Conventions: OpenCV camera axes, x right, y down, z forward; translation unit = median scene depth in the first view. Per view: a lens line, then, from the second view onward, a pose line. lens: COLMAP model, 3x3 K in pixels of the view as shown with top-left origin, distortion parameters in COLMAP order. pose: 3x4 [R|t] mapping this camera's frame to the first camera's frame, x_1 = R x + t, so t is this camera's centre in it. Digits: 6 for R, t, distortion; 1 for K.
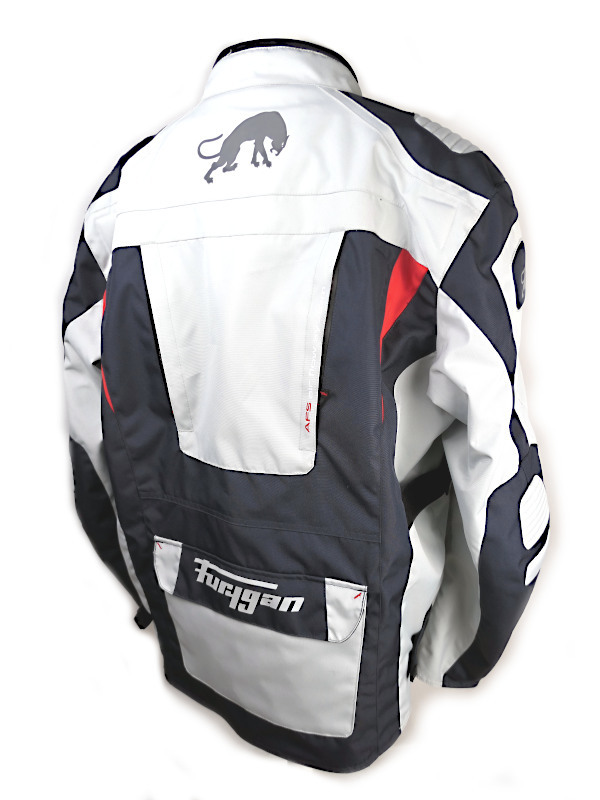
lens RADIAL K [[640.5, 0, 300.0], [0, 640.5, 400.0], [0, 0, 1]] dist [-0.000196, -0.001391]
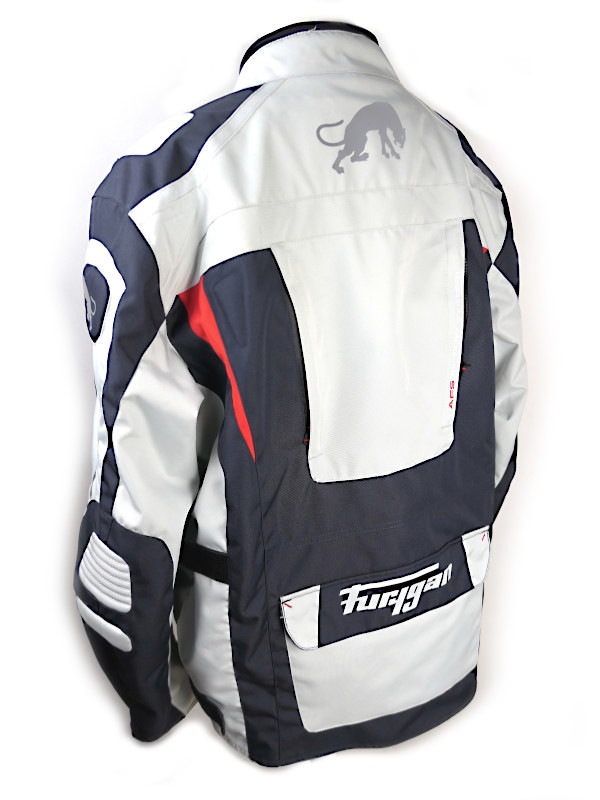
lens RADIAL K [[640.5, 0, 300.0], [0, 640.5, 400.0], [0, 0, 1]] dist [-0.000196, -0.001391]
pose [[0.579699, -0.243824, 0.777495, -0.952373], [0.245347, 0.962129, 0.118795, -0.151644], [-0.777016, 0.121891, 0.617567, 0.523430]]
